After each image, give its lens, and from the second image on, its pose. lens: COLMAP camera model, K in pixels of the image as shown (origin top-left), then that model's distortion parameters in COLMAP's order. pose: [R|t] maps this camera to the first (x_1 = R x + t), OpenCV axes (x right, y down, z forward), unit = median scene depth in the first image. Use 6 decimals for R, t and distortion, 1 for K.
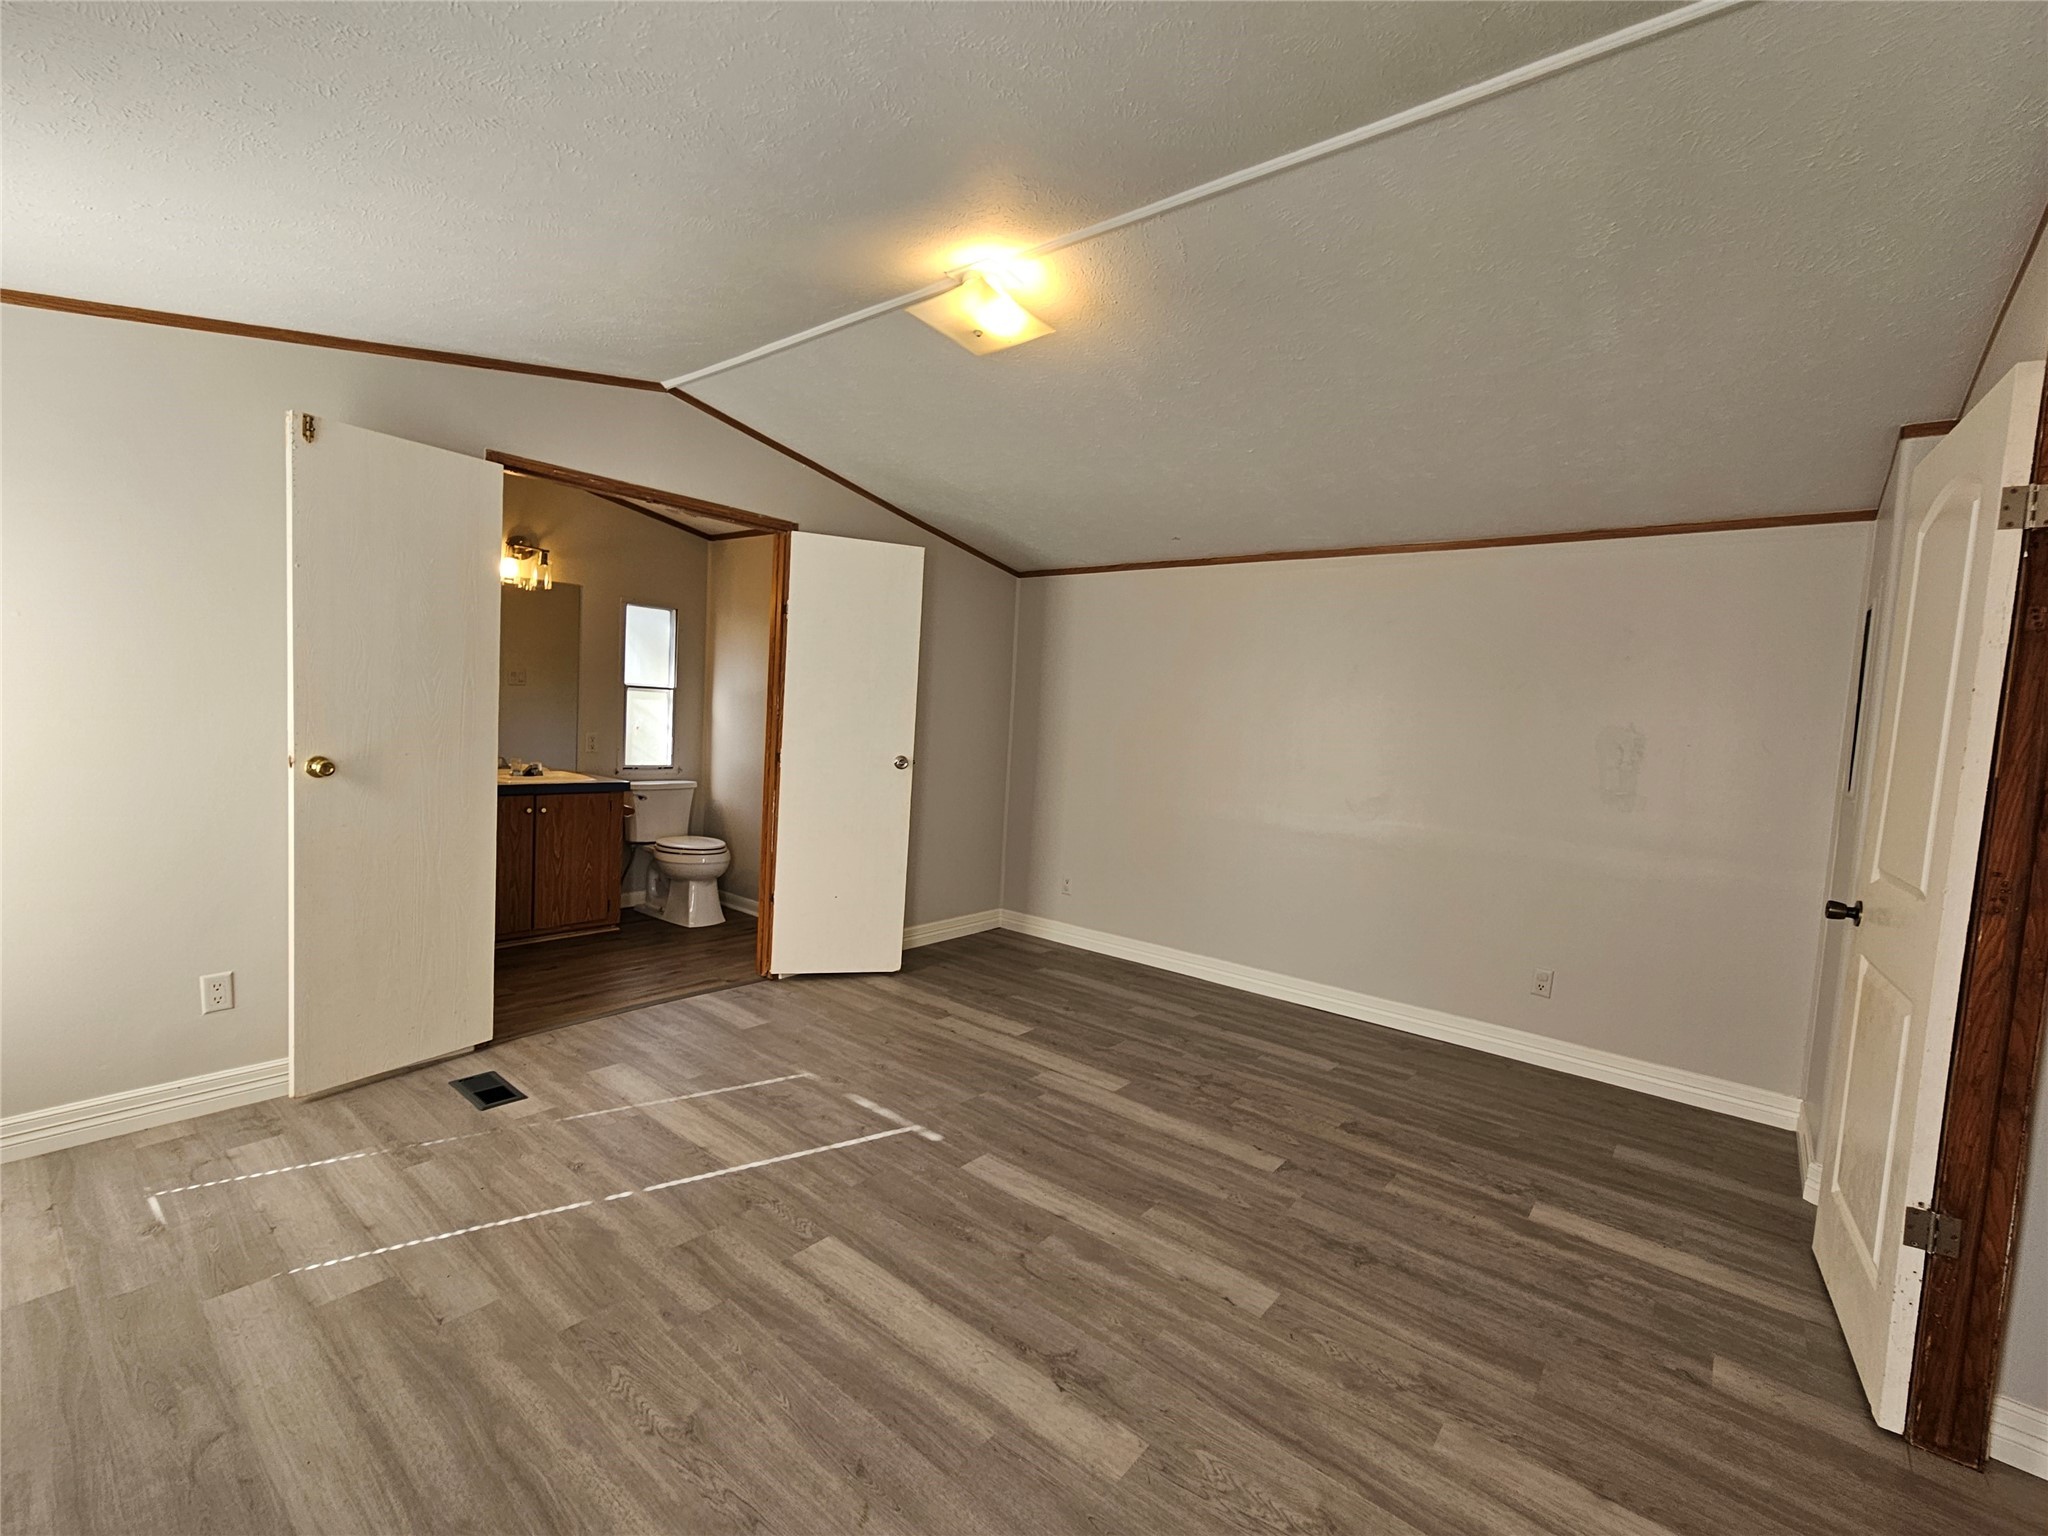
lens RADIAL K [[893.7, 0, 1014.6], [0, 893.7, 772.4], [0, 0, 1]] dist [-0.003686, 0.004524]
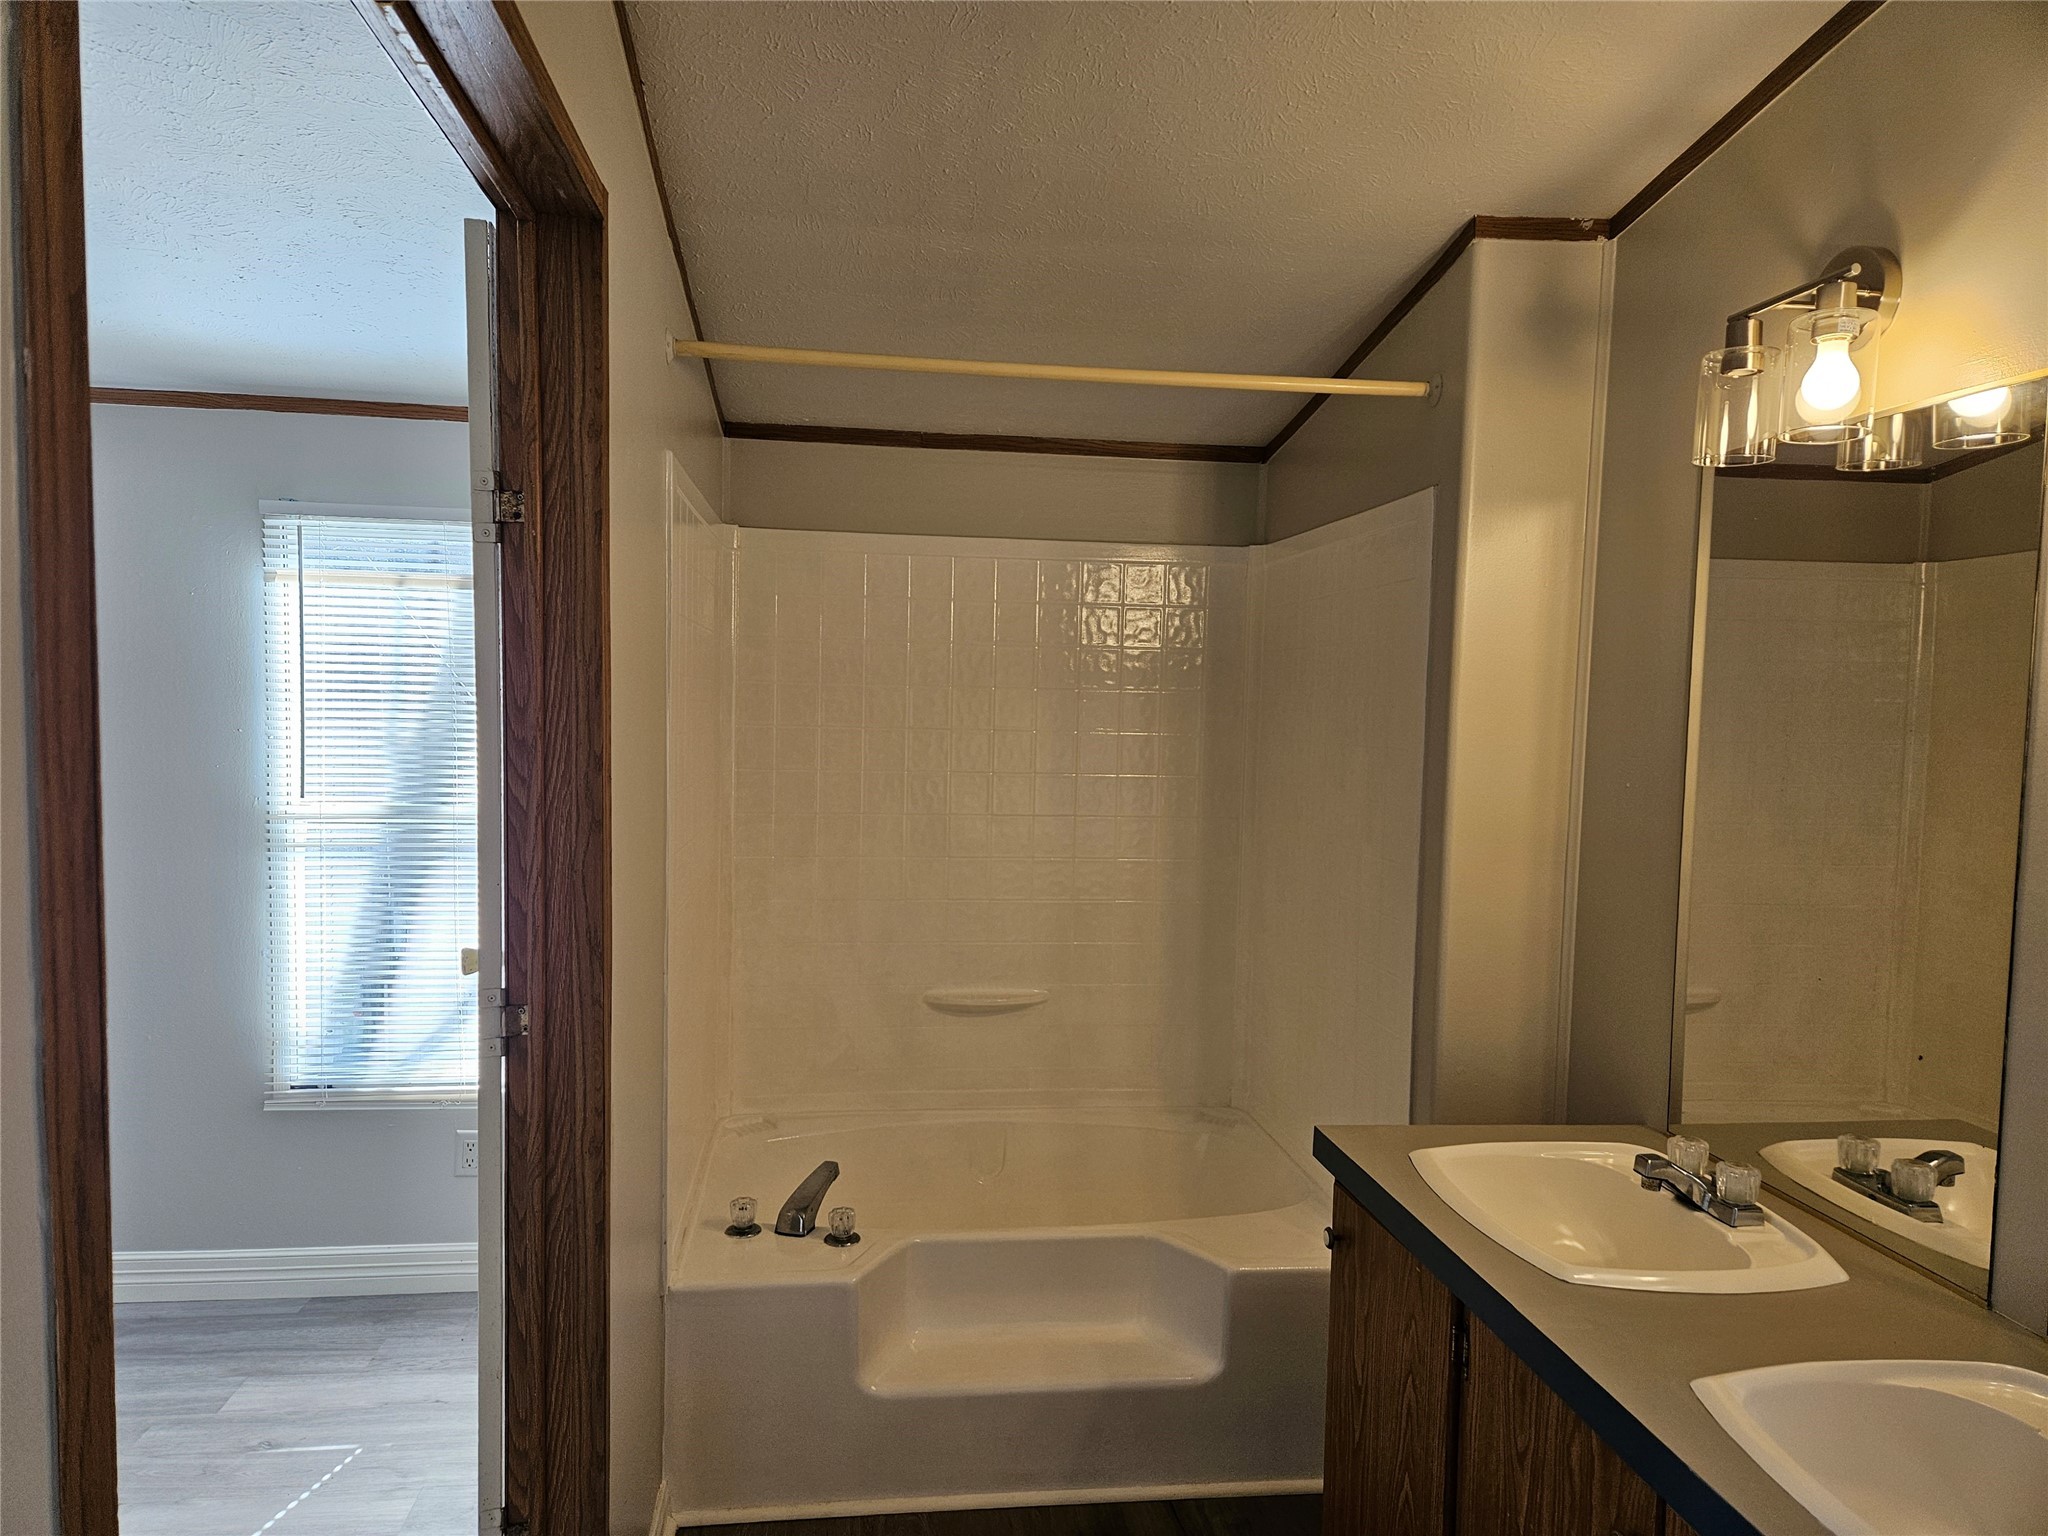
lens RADIAL K [[1377.3, 0, 1001.3], [0, 1377.3, 772.9], [0, 0, 1]] dist [0.053117, -0.015218]
pose [[-0.688670, -0.024598, -0.724658, -0.343987], [-0.112061, 0.991027, 0.072856, -0.205895], [0.716363, 0.131379, -0.685247, 1.686551]]
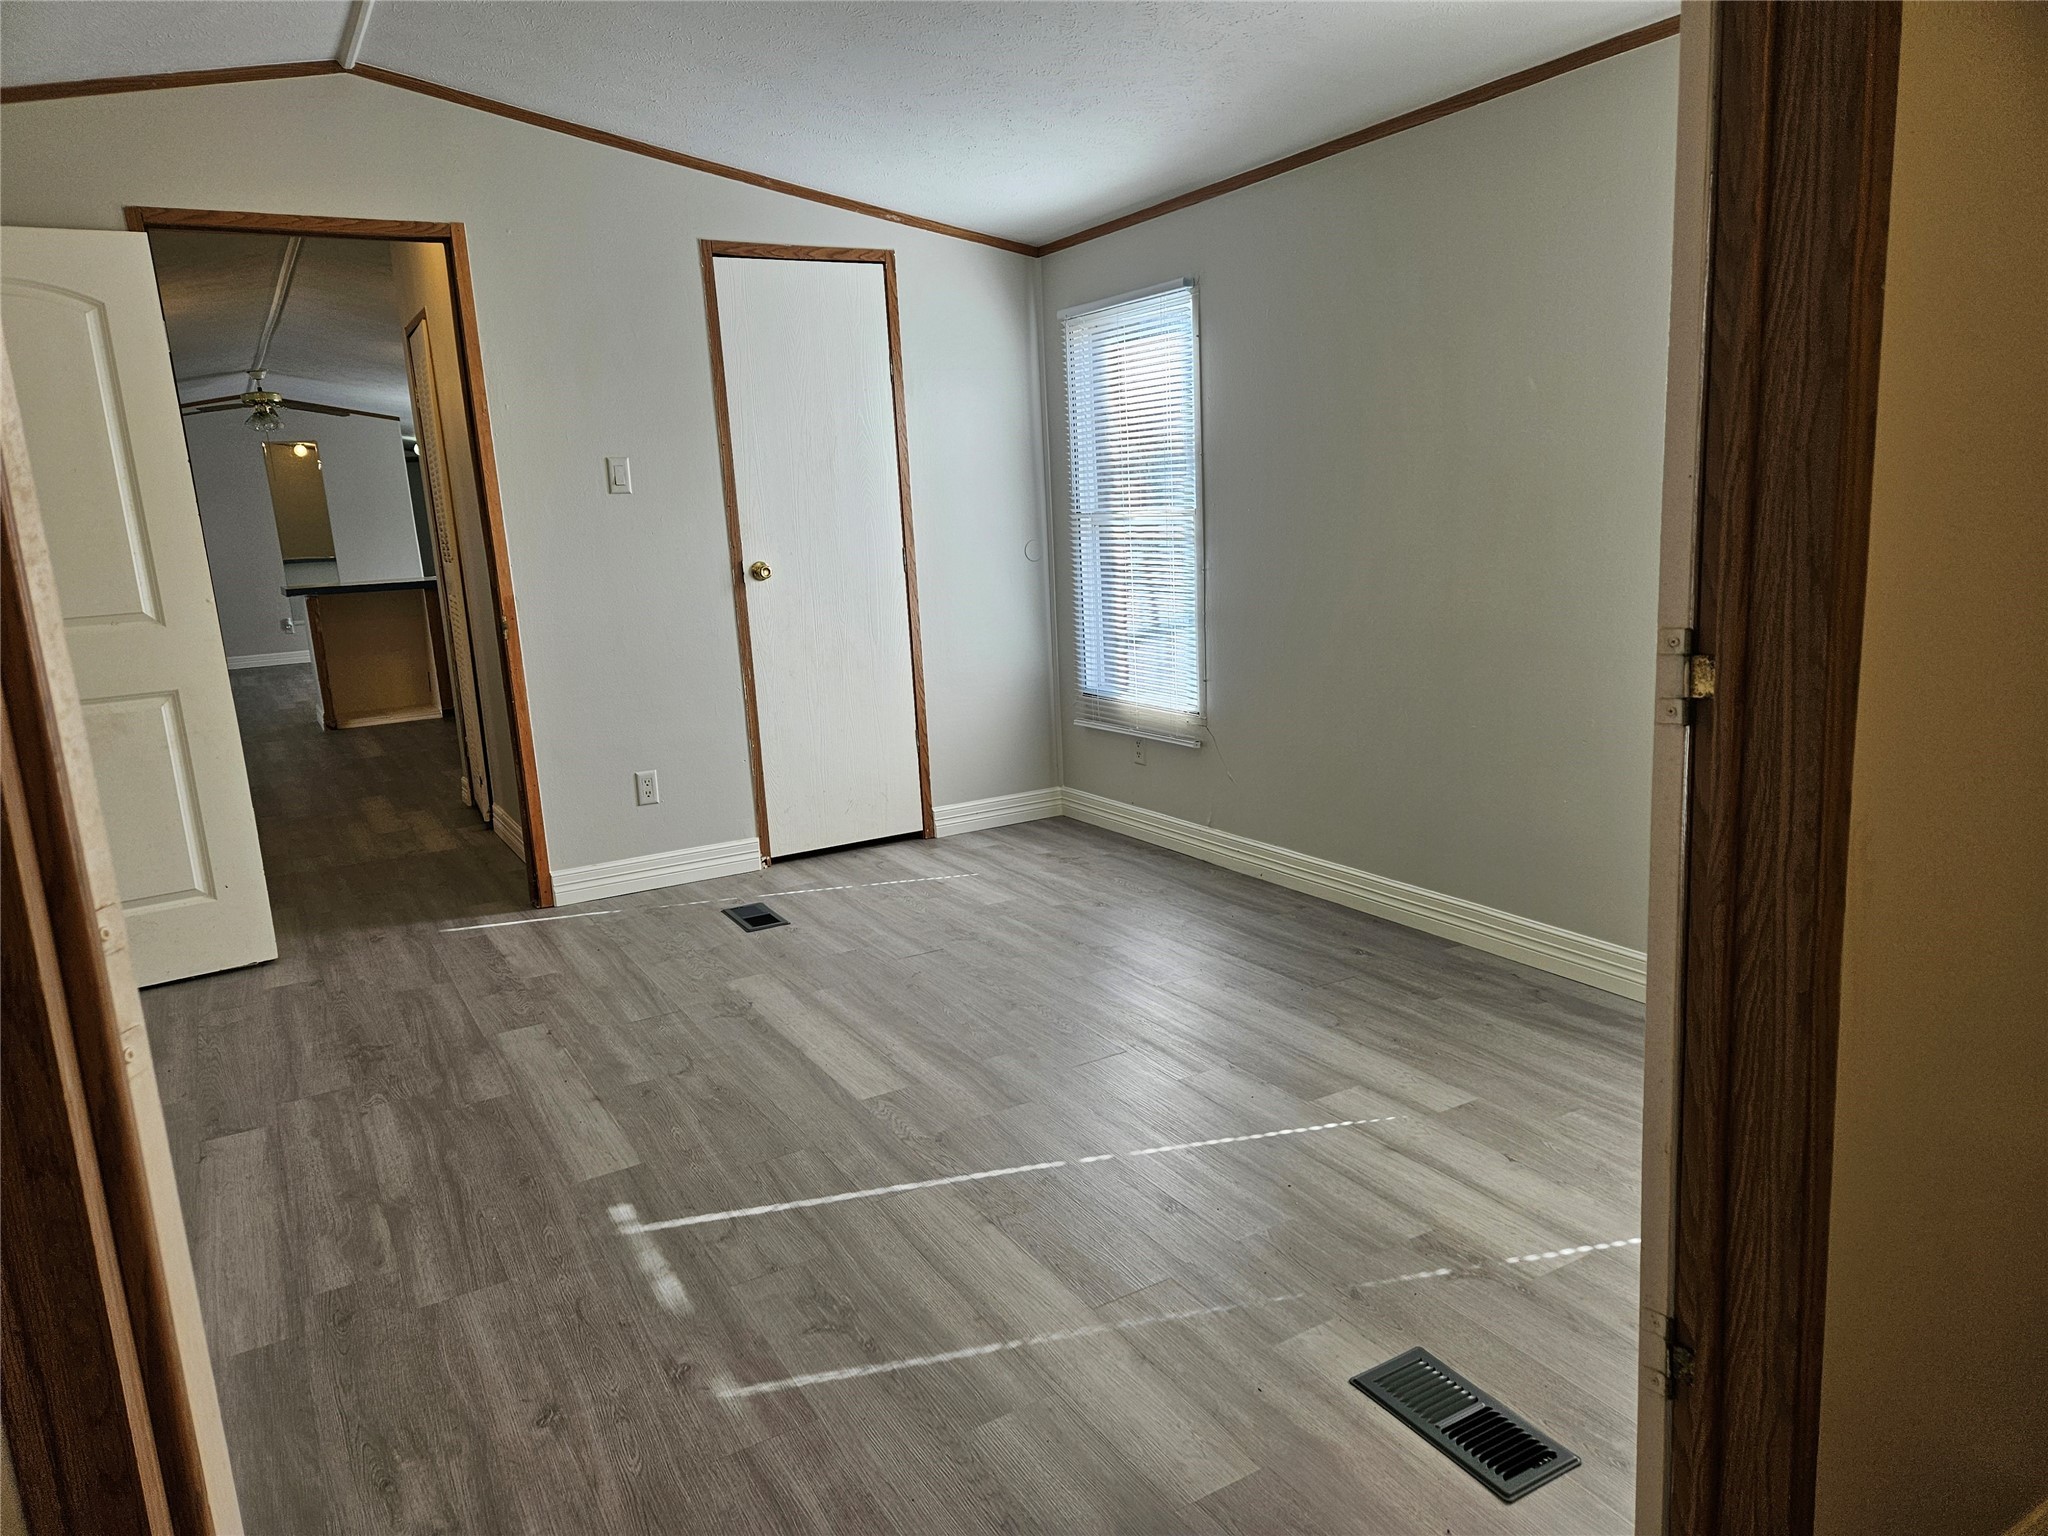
lens RADIAL K [[1377.3, 0, 1013.3], [0, 1377.3, 775.6], [0, 0, 1]] dist [0.053117, -0.015218]
pose [[-0.937195, -0.075212, 0.340601, -0.600329], [0.025923, 0.958756, 0.283045, -0.123892], [-0.347841, 0.274097, -0.896592, 1.590419]]
